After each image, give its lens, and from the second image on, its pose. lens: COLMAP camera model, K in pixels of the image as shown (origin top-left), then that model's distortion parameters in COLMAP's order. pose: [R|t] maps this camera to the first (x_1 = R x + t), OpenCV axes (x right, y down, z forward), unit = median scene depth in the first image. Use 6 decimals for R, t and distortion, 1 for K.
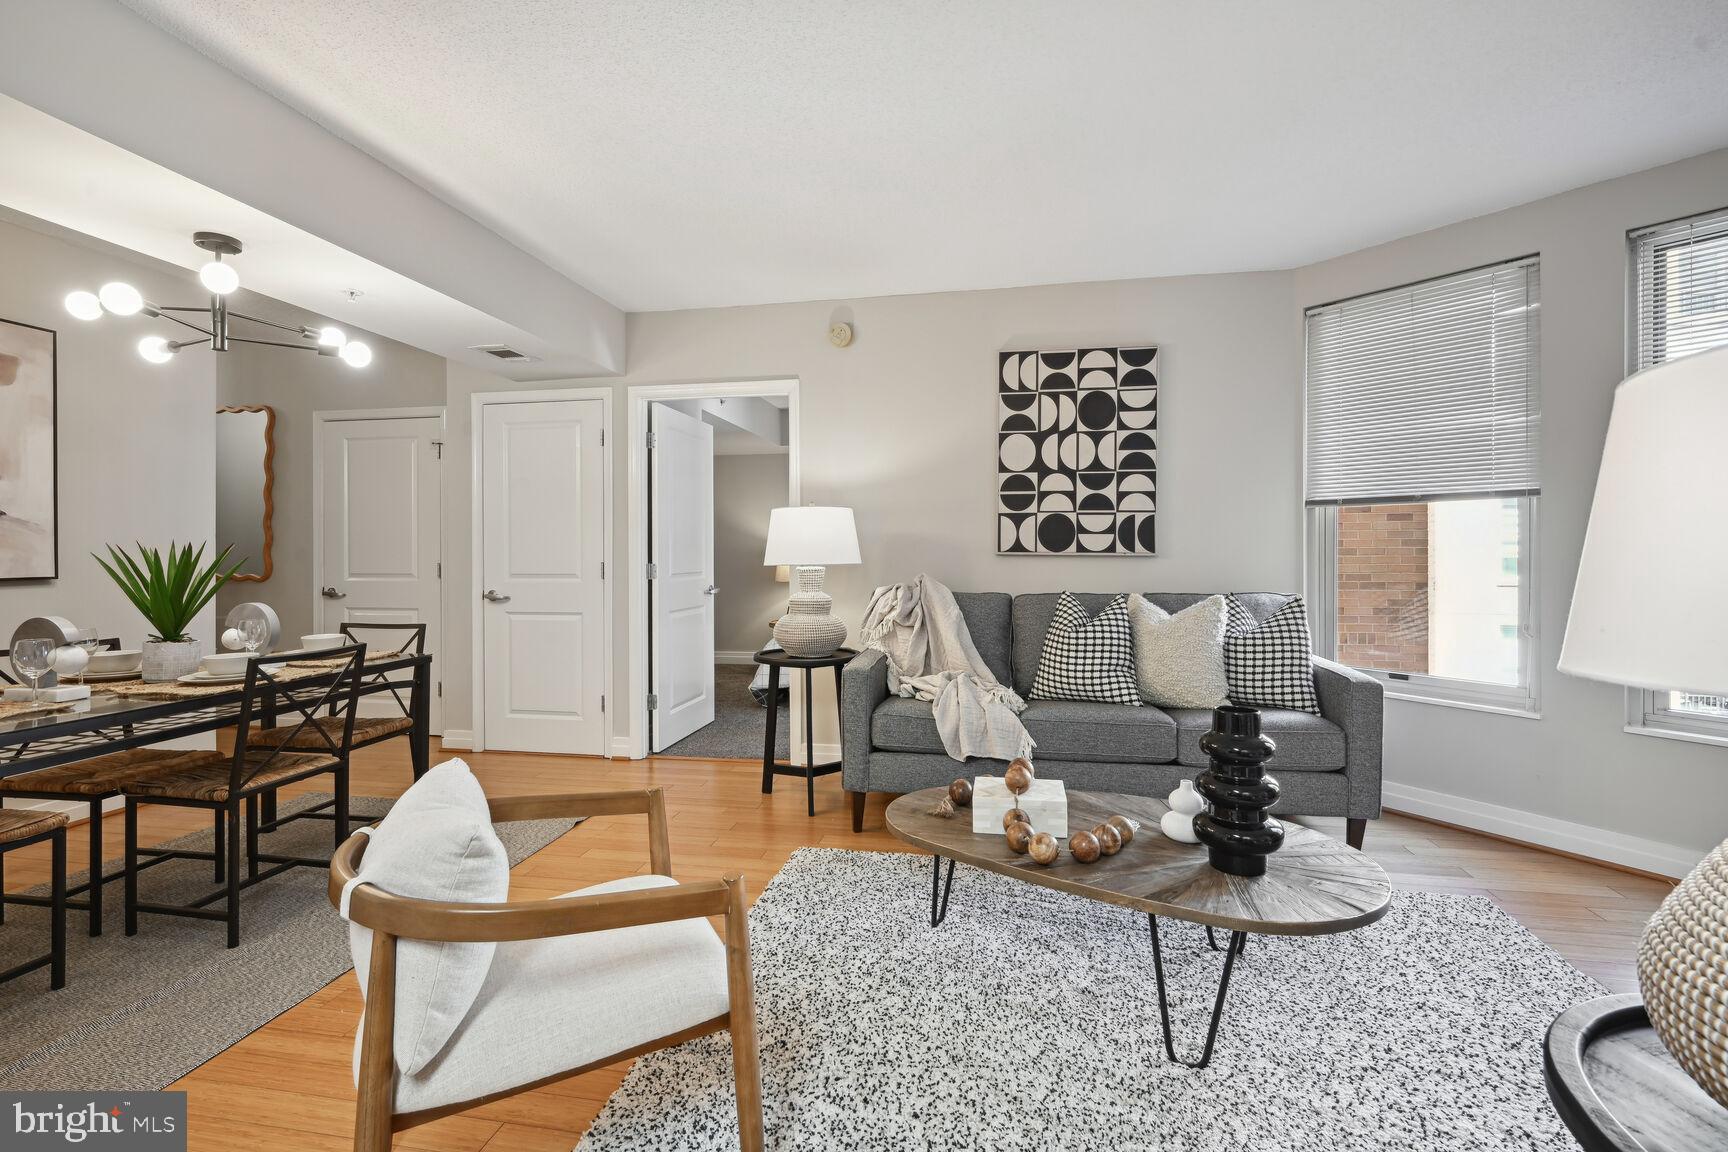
lens RADIAL K [[785.8, 0, 856.5], [0, 785.8, 545.3], [0, 0, 1]] dist [0.001675, -0.000617]
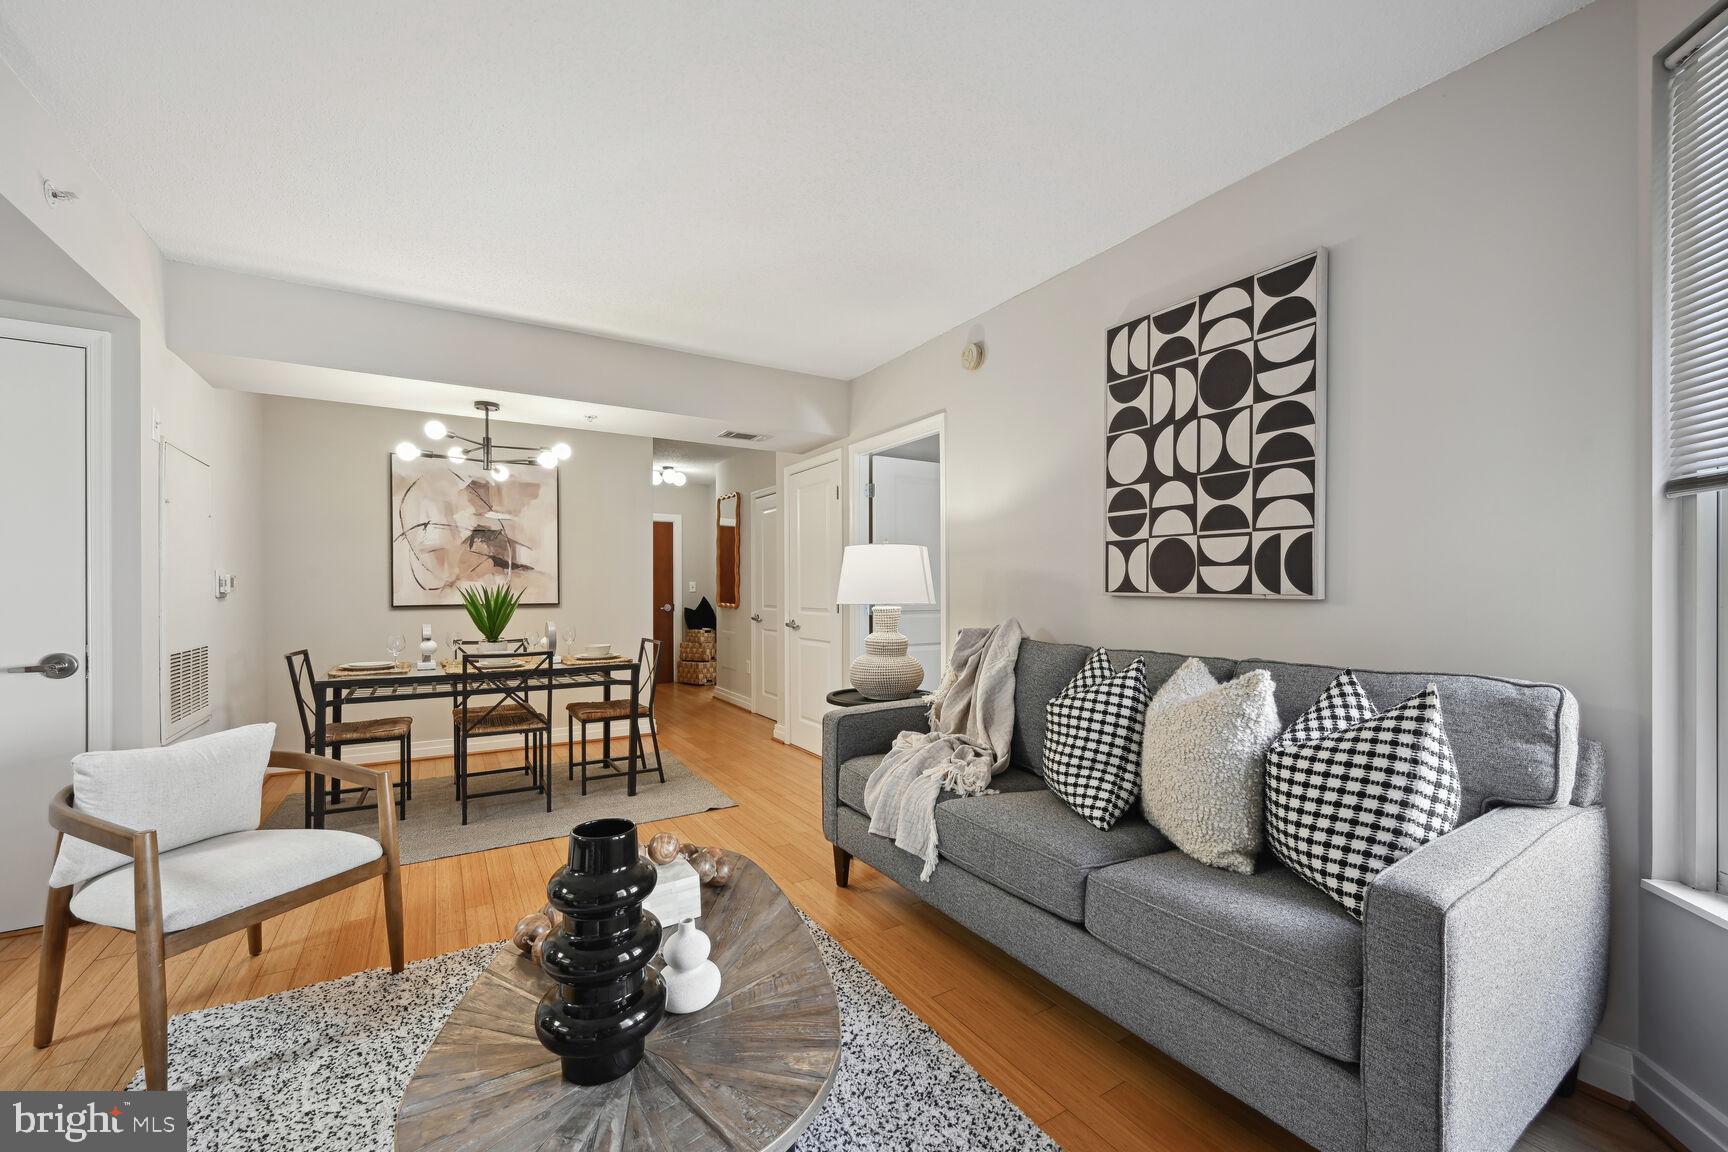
lens RADIAL K [[703.2, 0, 886.6], [0, 703.2, 583.7], [0, 0, 1]] dist [0.003236, -0.000290]
pose [[0.673136, -0.003550, -0.739511, 0.558176], [0.004370, 0.999990, -0.000822, -0.000027], [0.739506, -0.002679, 0.673145, 0.392126]]
